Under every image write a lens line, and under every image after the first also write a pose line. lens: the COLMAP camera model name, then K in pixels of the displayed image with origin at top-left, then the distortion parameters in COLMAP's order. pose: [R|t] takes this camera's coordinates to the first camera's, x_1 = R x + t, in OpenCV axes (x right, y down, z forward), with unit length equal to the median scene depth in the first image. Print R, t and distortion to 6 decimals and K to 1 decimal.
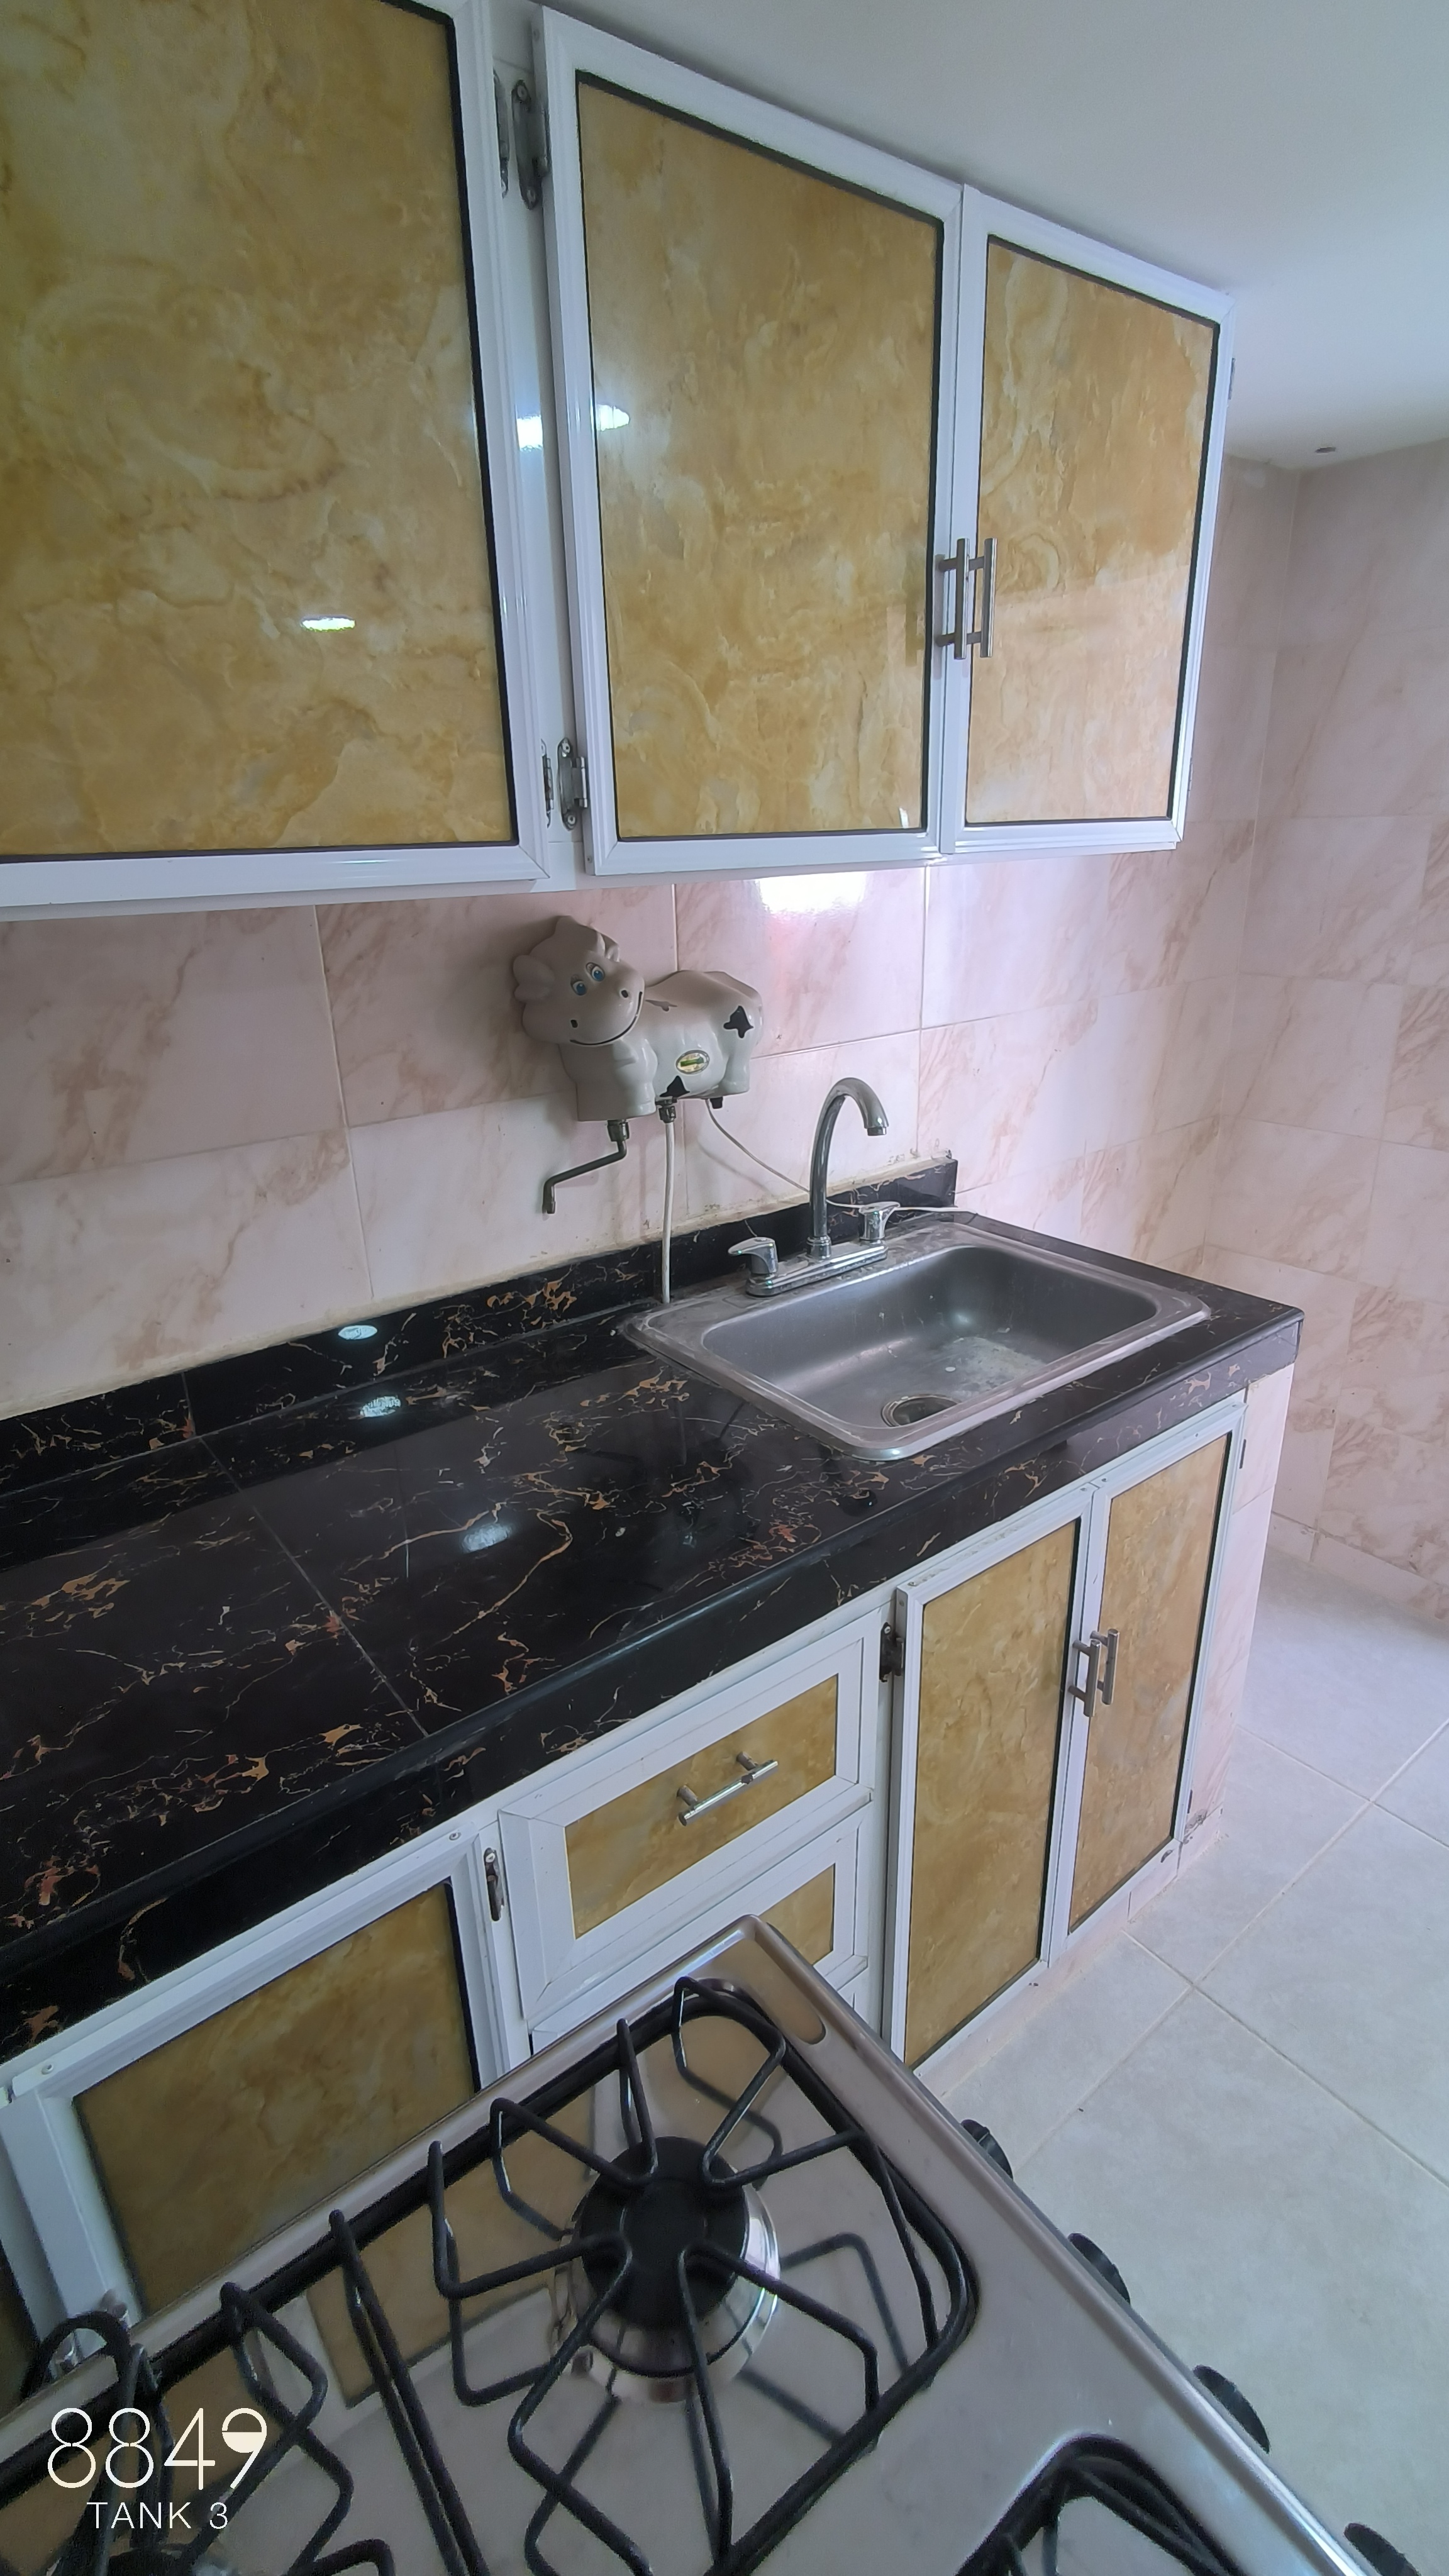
lens RADIAL K [[1175.6, 0, 733.2], [0, 1175.6, 1291.2], [0, 0, 1]] dist [-0.001756, 0.000826]
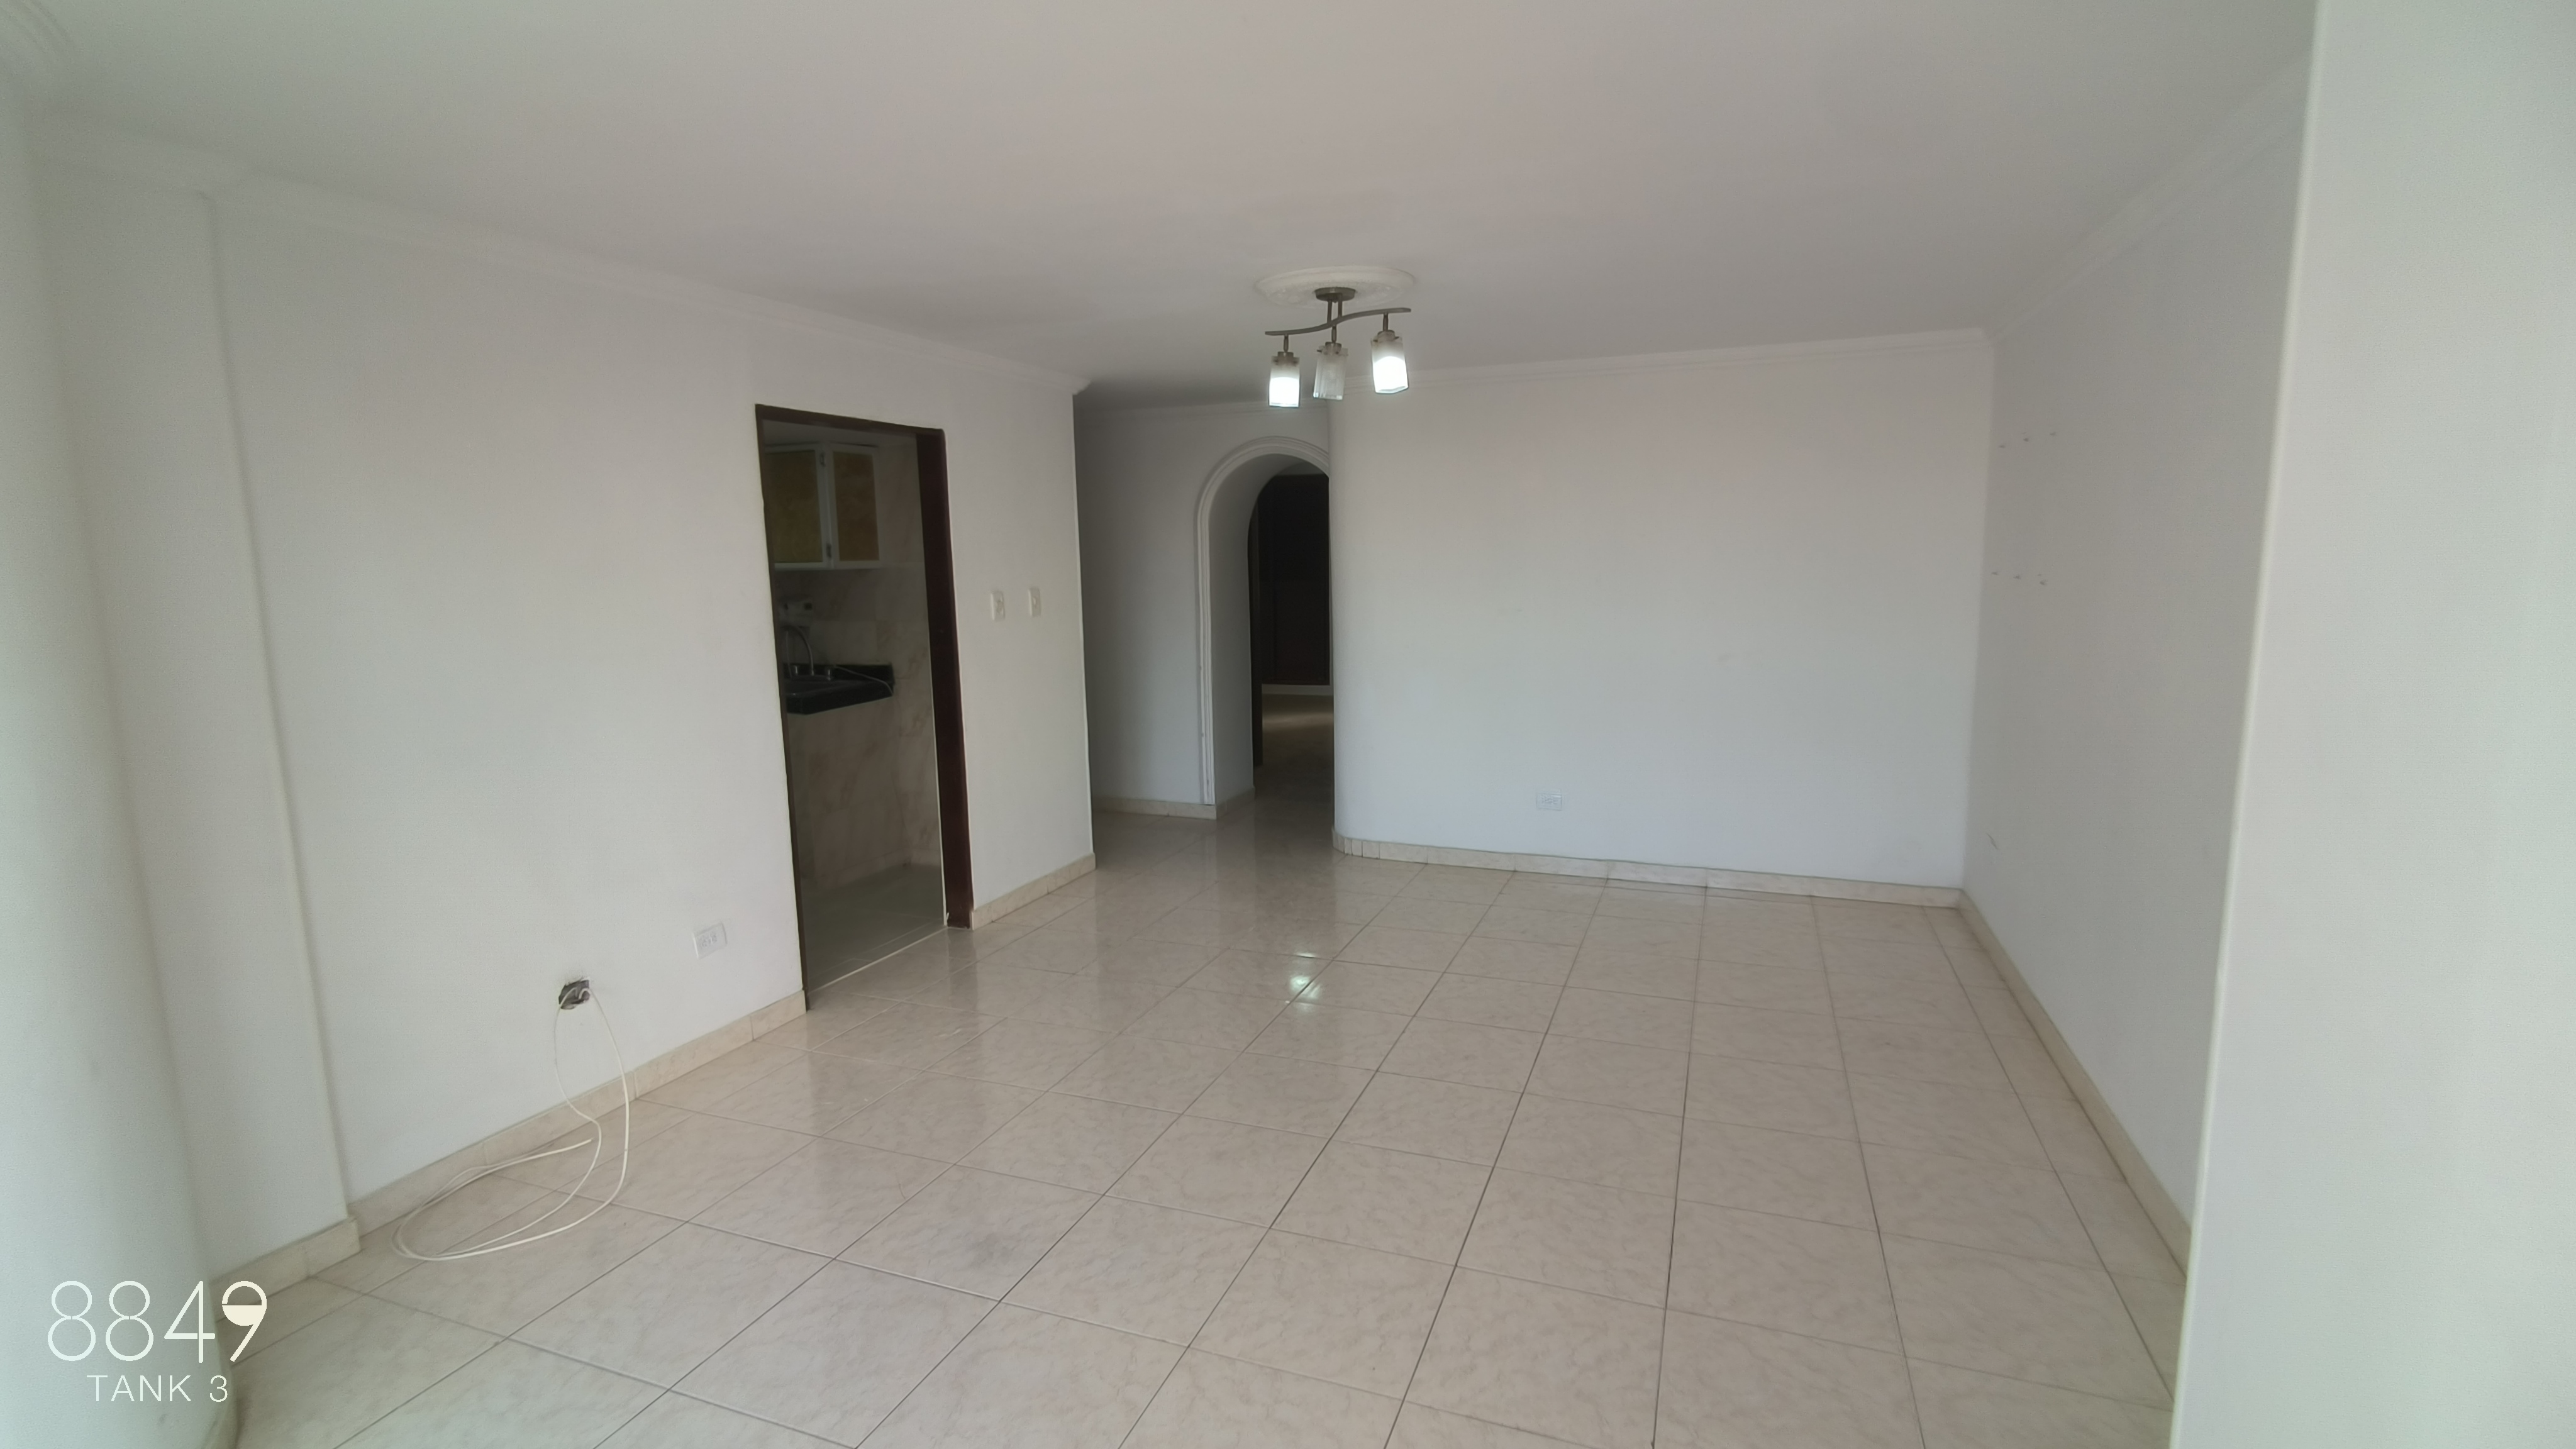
lens RADIAL K [[1175.6, 0, 1286.1], [0, 1175.6, 719.1], [0, 0, 1]] dist [-0.001756, 0.000826]
pose [[0.505519, 0.140070, -0.851370, 5.573600], [-0.309283, 0.950579, -0.027251, -0.363037], [0.805478, 0.277090, 0.523858, 0.484749]]
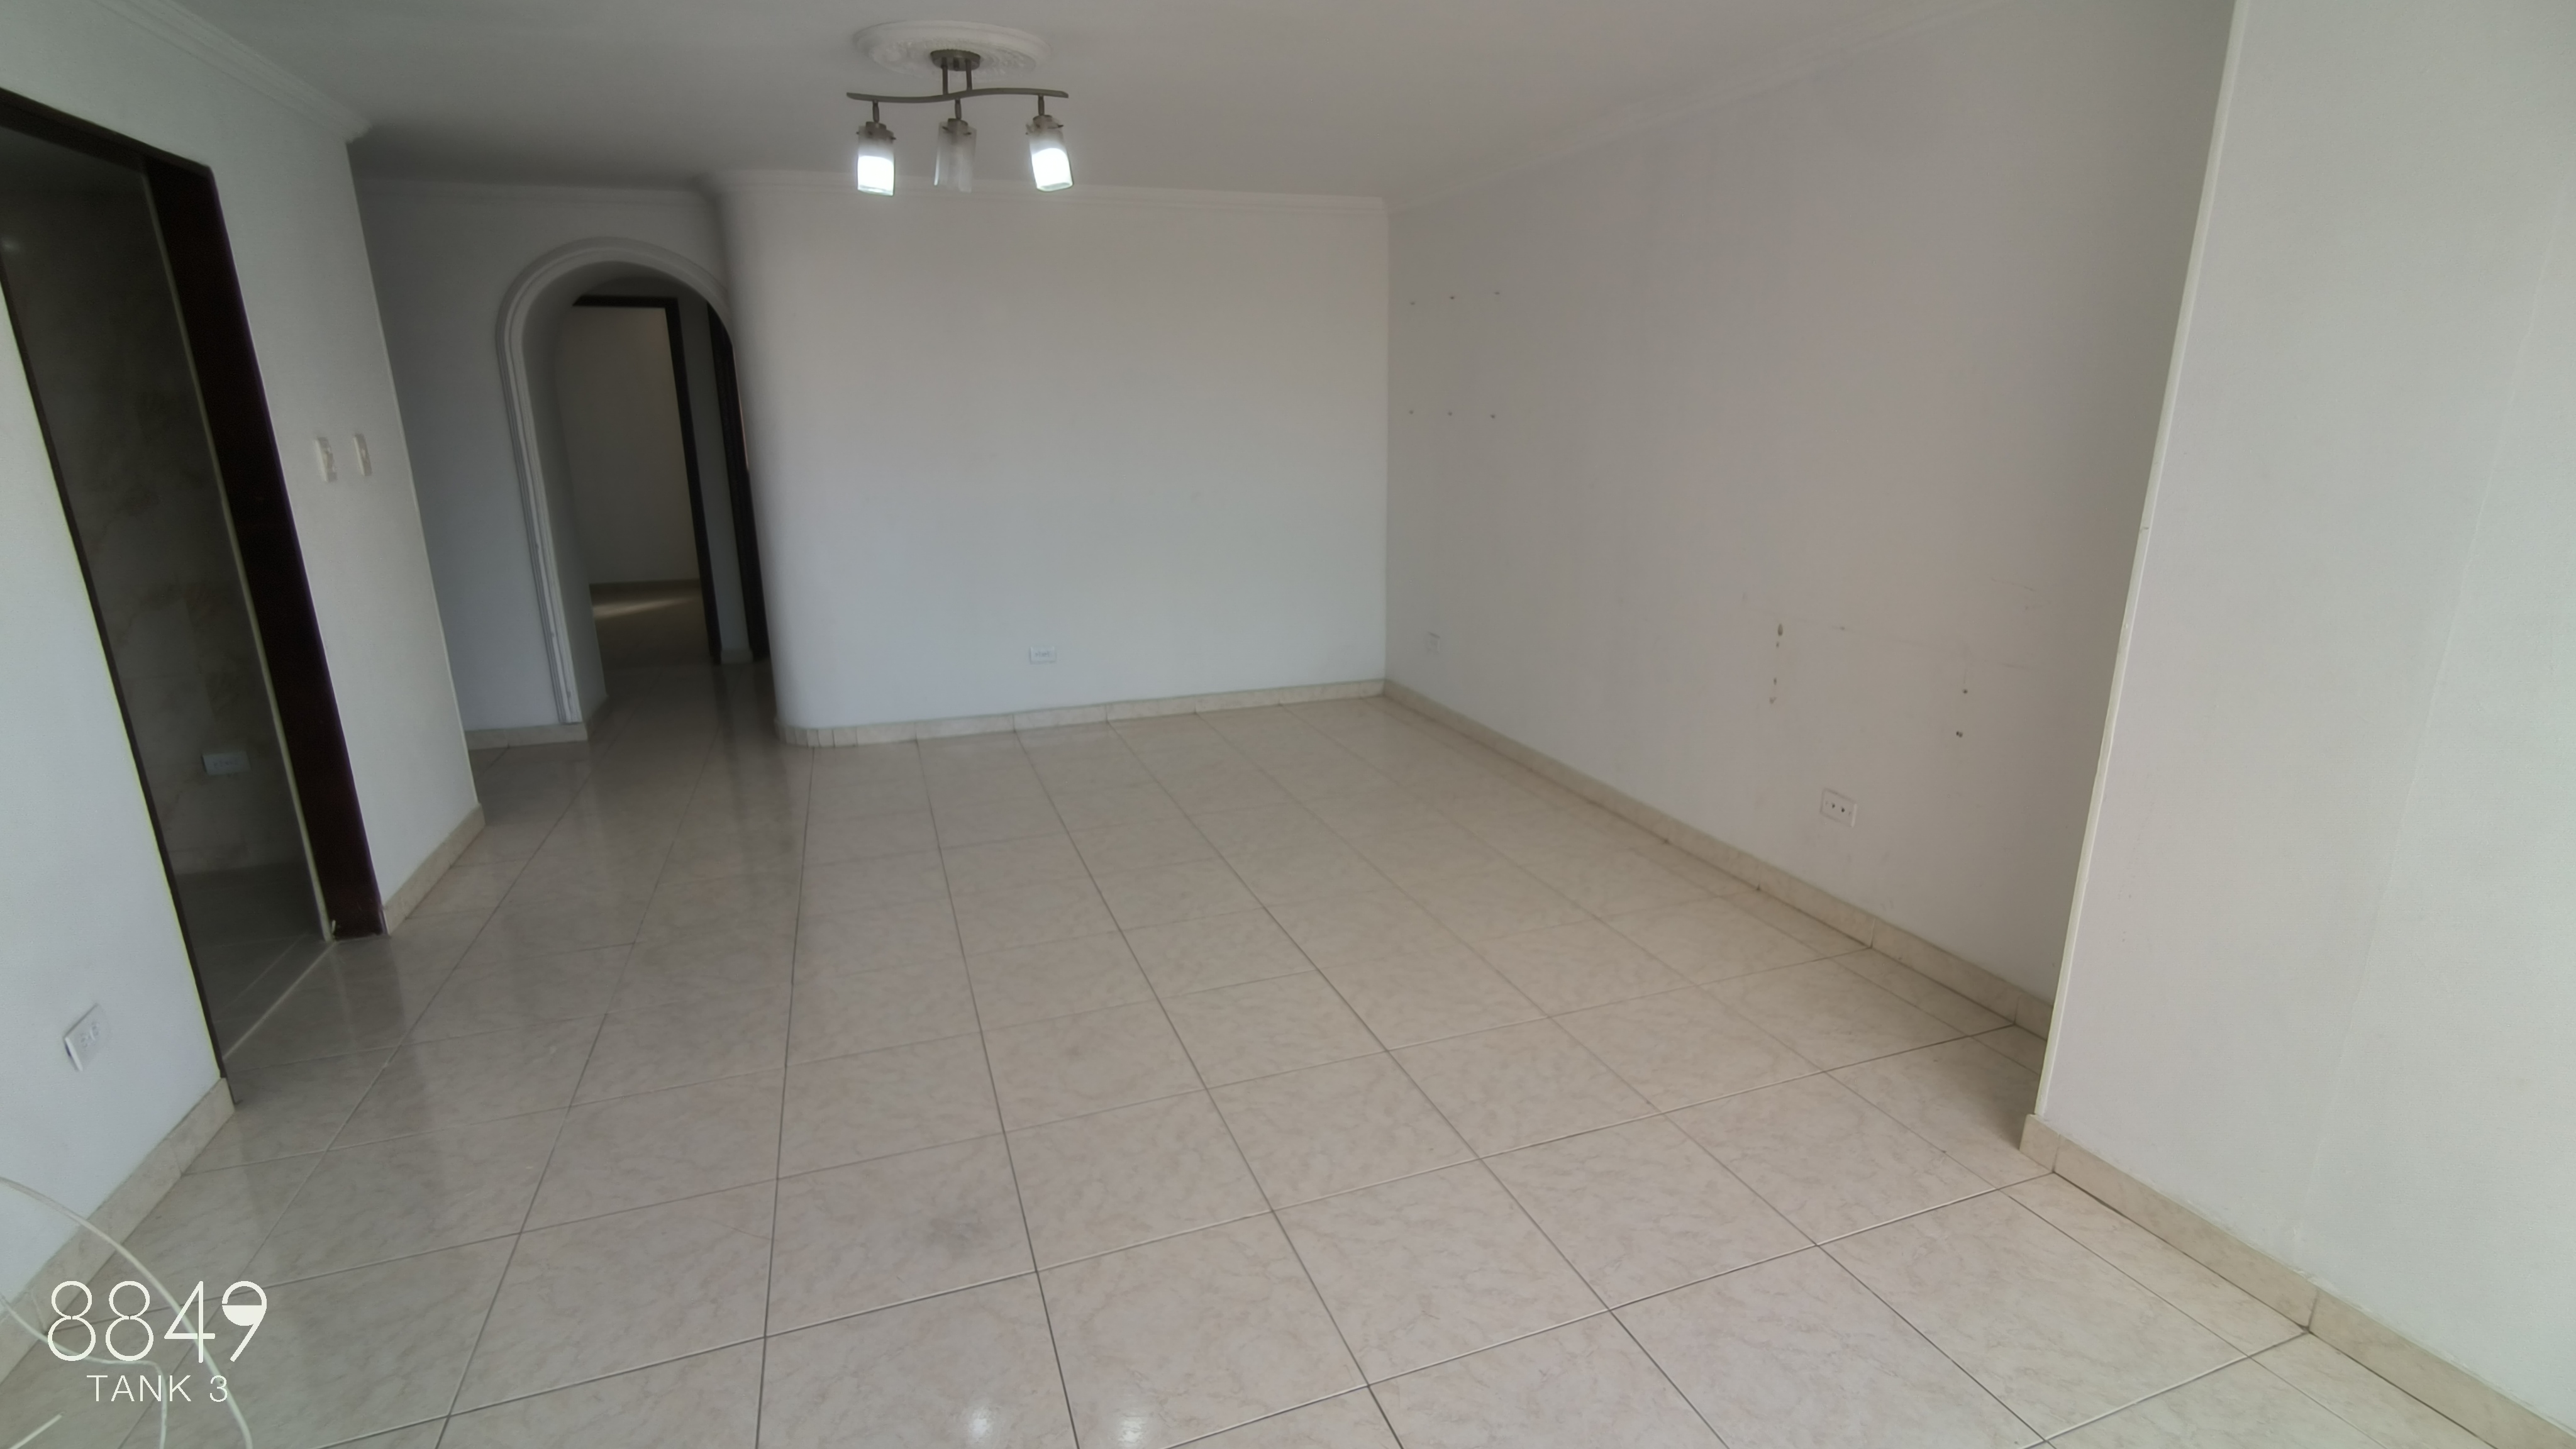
lens RADIAL K [[1175.6, 0, 1286.1], [0, 1175.6, 719.1], [0, 0, 1]] dist [-0.001756, 0.000826]
pose [[0.947605, 0.097793, -0.304107, 4.078107], [-0.129081, 0.988028, -0.084495, 0.153453], [0.292203, 0.119322, 0.948883, -0.421662]]
